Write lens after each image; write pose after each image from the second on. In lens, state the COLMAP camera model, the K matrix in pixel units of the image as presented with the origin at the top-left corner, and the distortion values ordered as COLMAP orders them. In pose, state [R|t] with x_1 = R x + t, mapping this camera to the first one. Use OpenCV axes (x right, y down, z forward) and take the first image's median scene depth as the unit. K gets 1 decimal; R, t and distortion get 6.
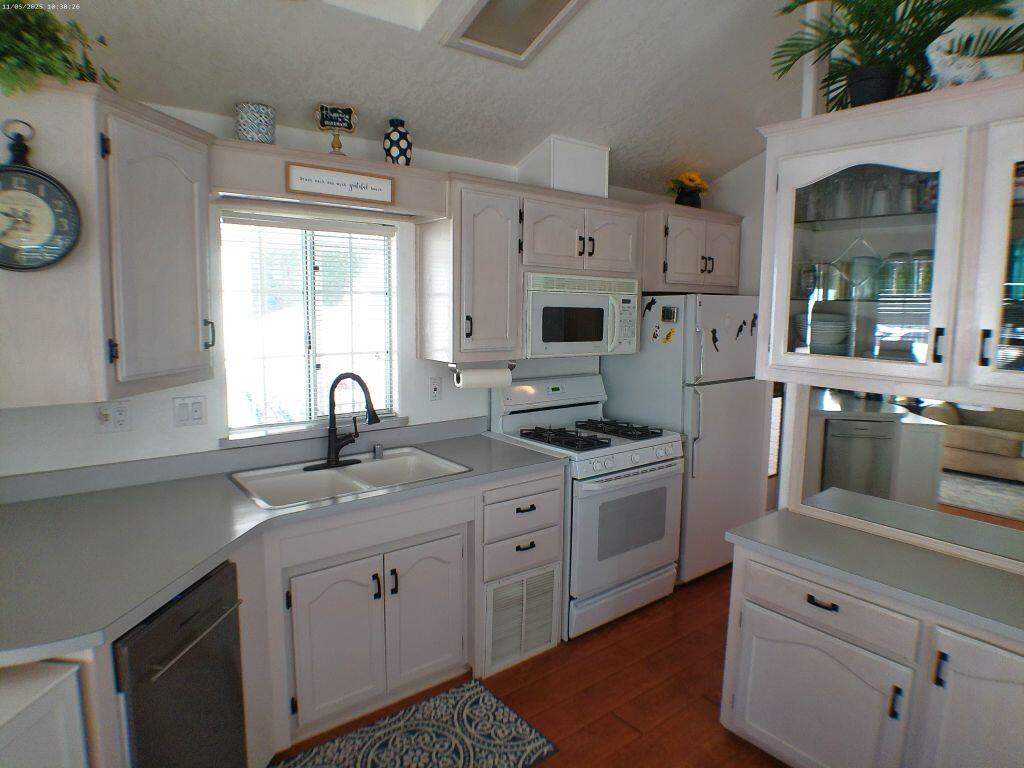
lens RADIAL K [[619.9, 0, 505.7], [0, 619.9, 373.2], [0, 0, 1]] dist [-0.034138, -0.007740]
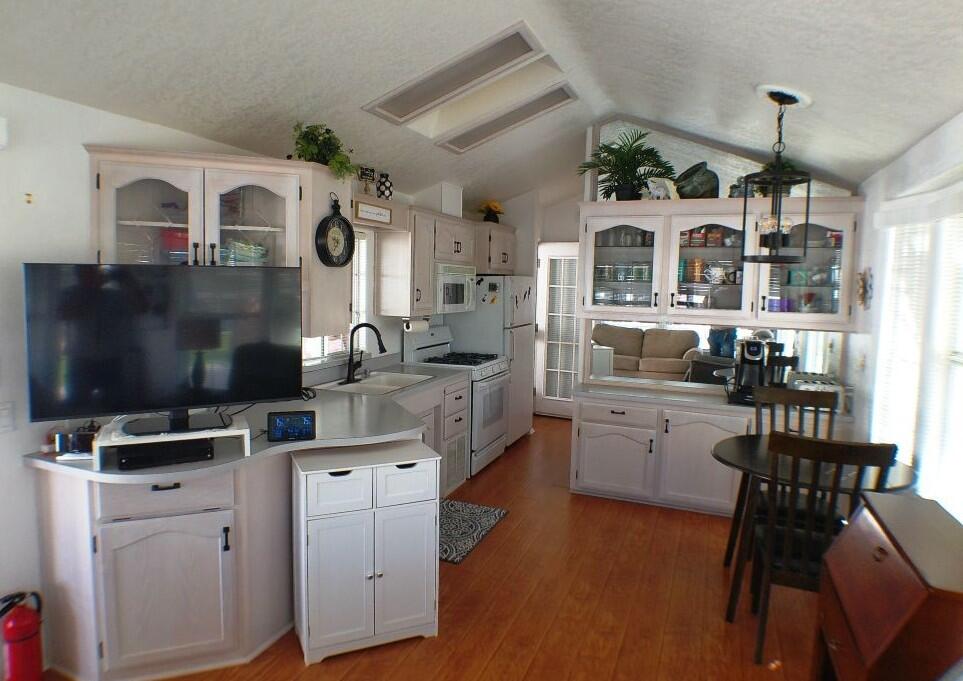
lens RADIAL K [[606.4, 0, 467.9], [0, 606.4, 322.5], [0, 0, 1]] dist [-0.002905, -0.009324]
pose [[0.874201, -0.029505, 0.484667, -0.766276], [0.047120, 0.998596, -0.024199, 0.047121], [-0.483273, 0.043992, 0.874364, -0.527495]]
